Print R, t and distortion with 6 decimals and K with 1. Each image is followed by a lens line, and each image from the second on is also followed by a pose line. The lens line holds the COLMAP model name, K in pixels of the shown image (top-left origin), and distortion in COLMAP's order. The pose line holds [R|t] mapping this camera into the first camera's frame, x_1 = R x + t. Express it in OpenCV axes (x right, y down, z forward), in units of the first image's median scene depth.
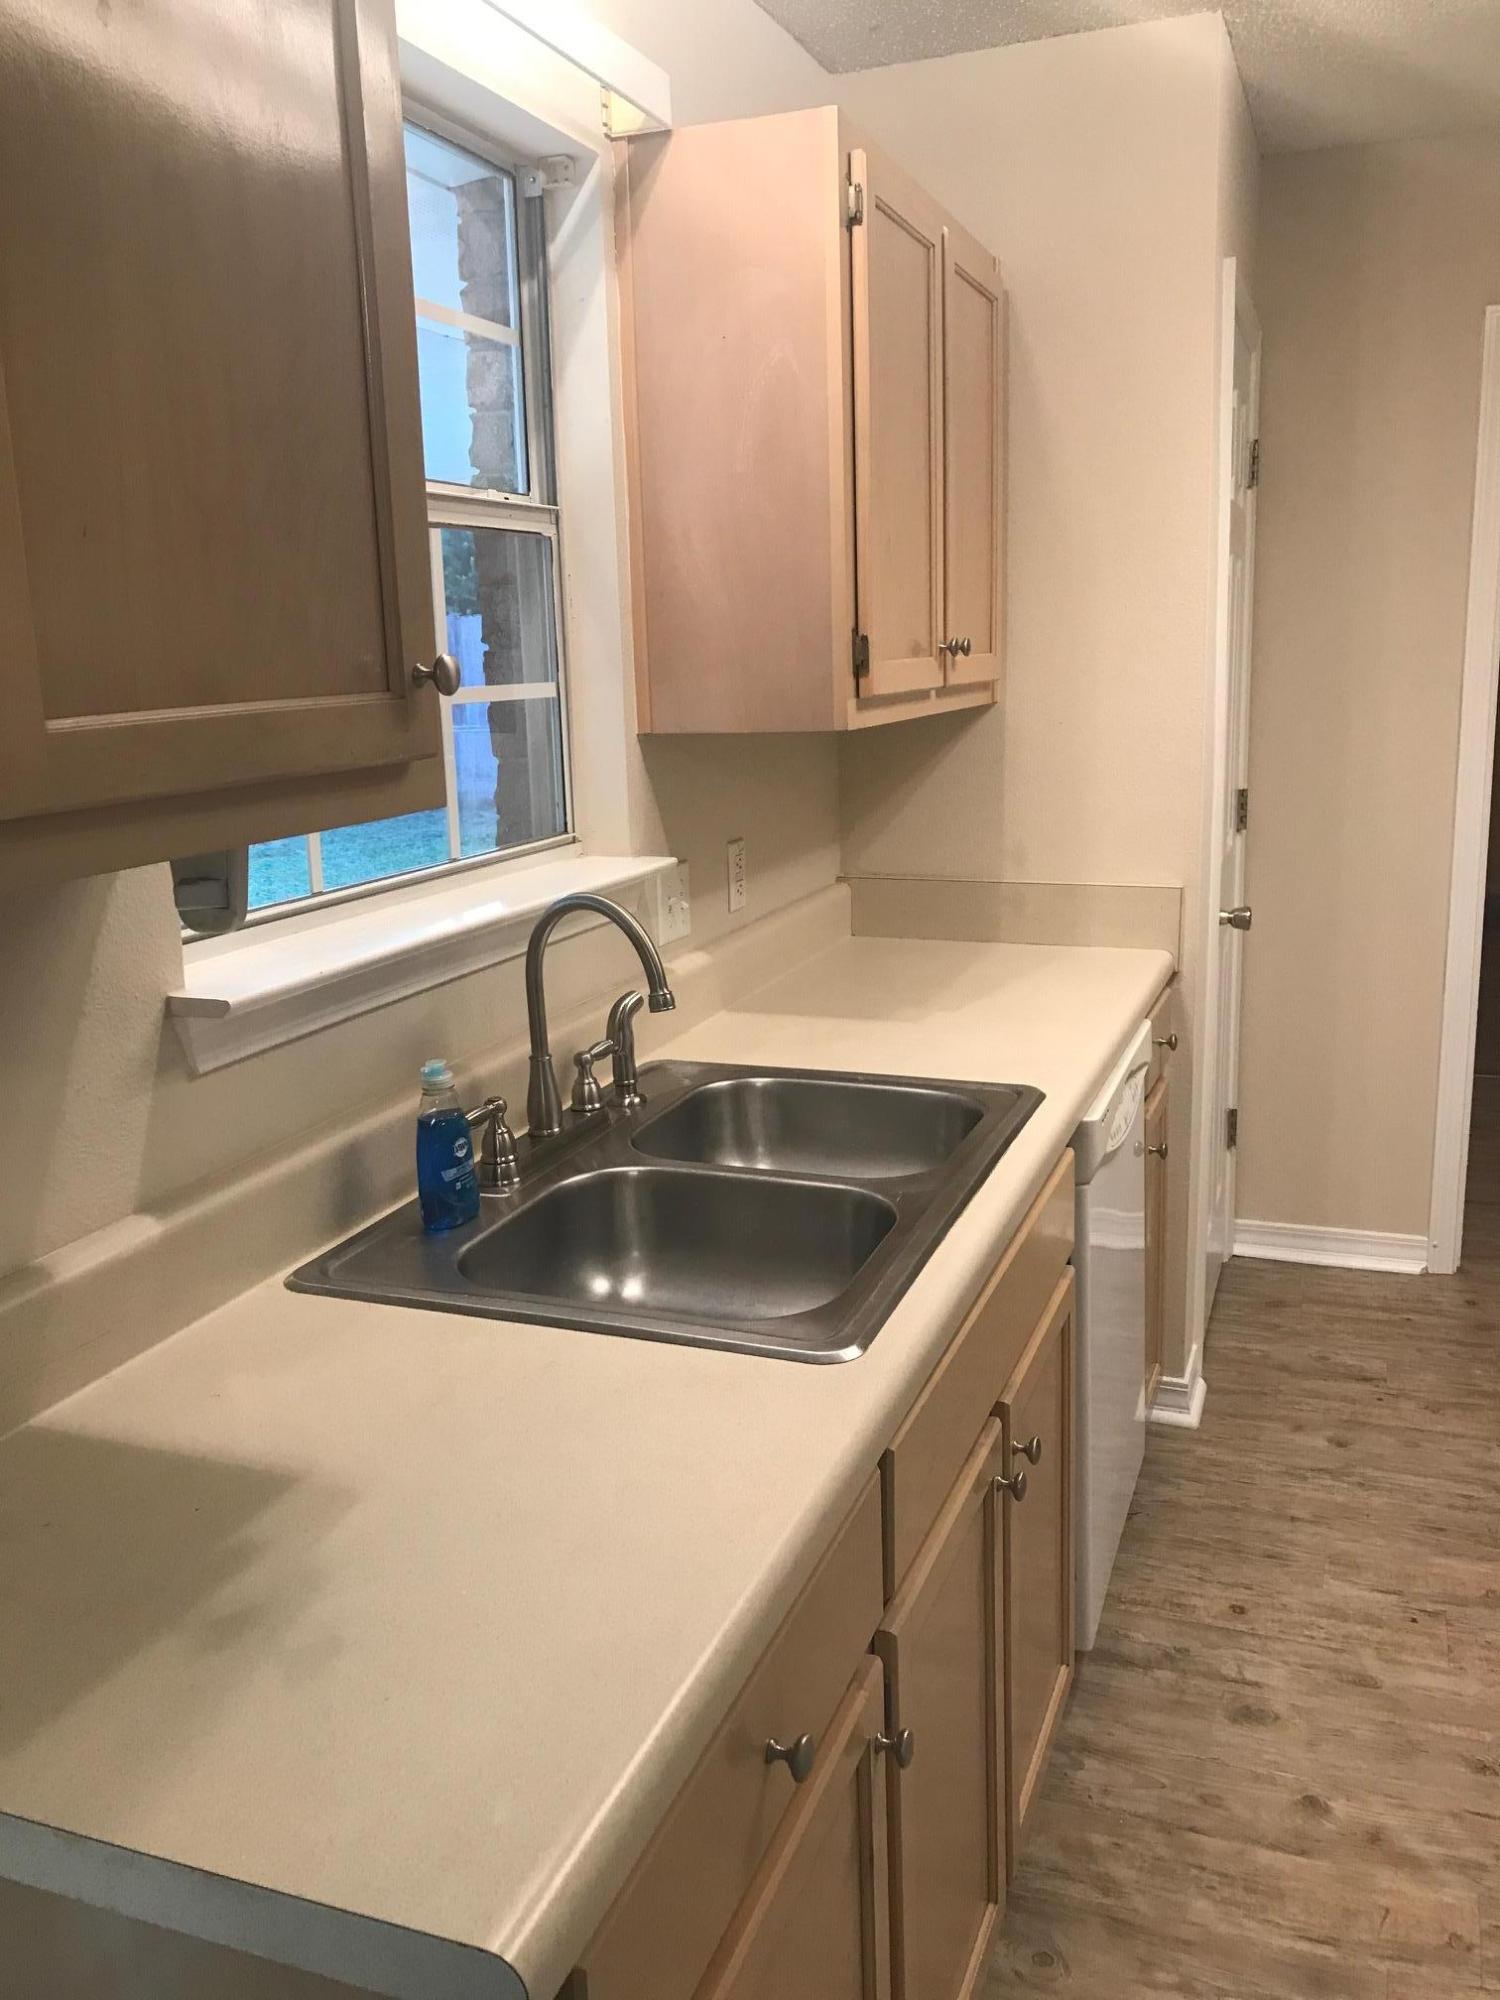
lens RADIAL K [[1650.6, 0, 763.9], [0, 1650.6, 989.2], [0, 0, 1]] dist [0.034307, -0.026260]
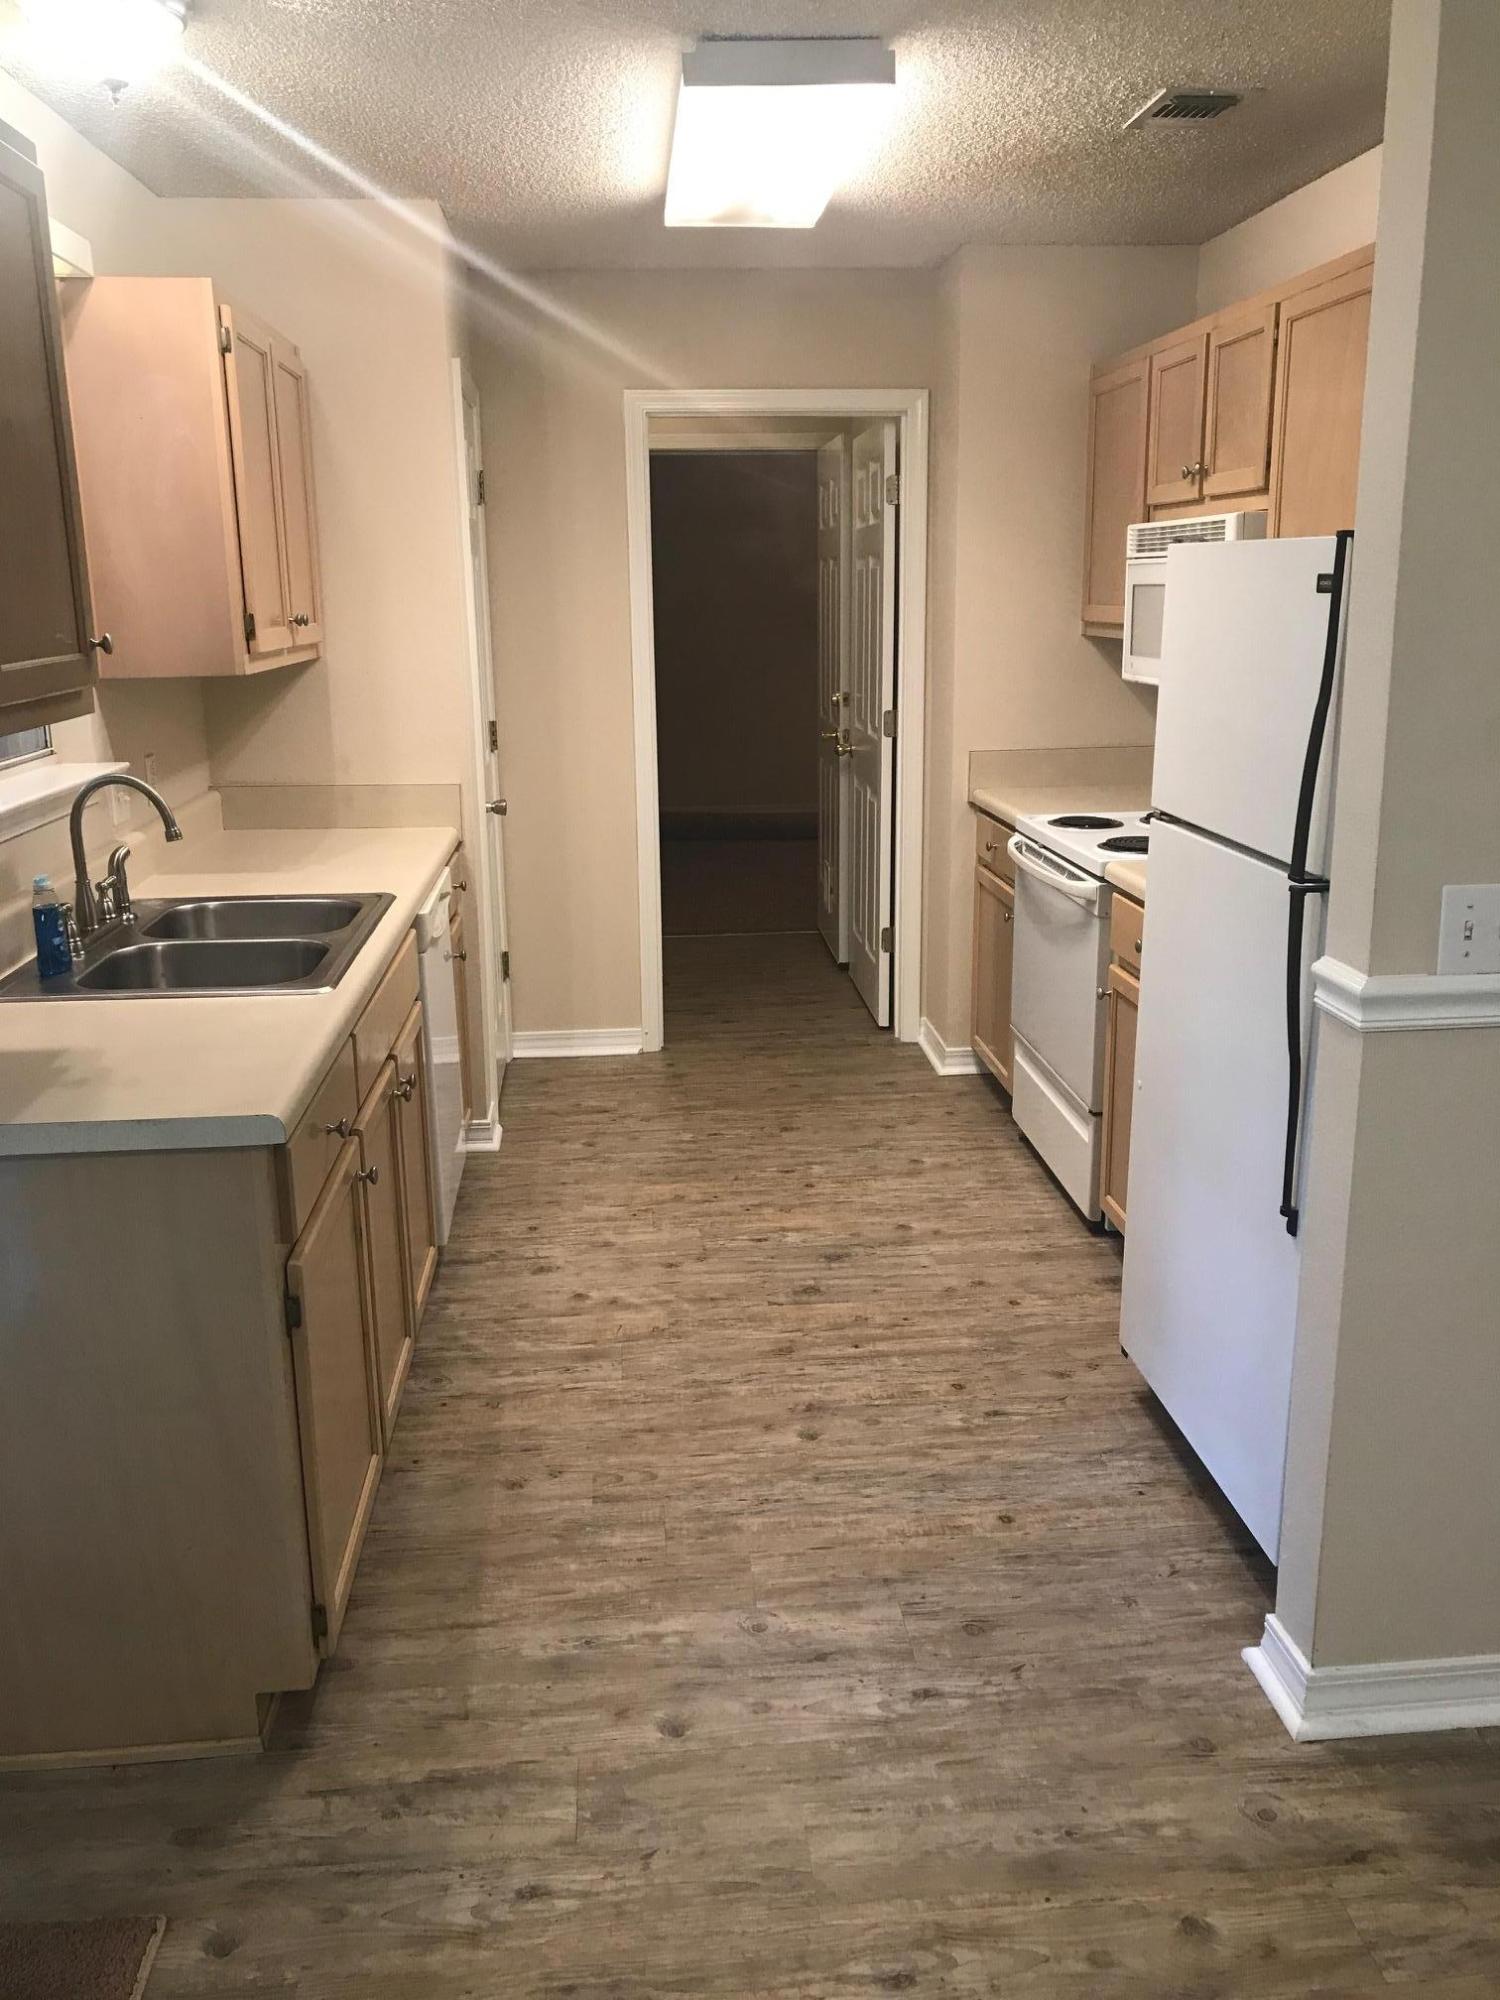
lens RADIAL K [[1650.6, 0, 745.3], [0, 1650.6, 983.8], [0, 0, 1]] dist [0.034307, -0.026260]
pose [[0.907703, -0.083165, 0.411290, -0.163084], [0.073714, 0.996524, 0.038818, 0.092218], [-0.413089, -0.004918, 0.910677, -0.531489]]
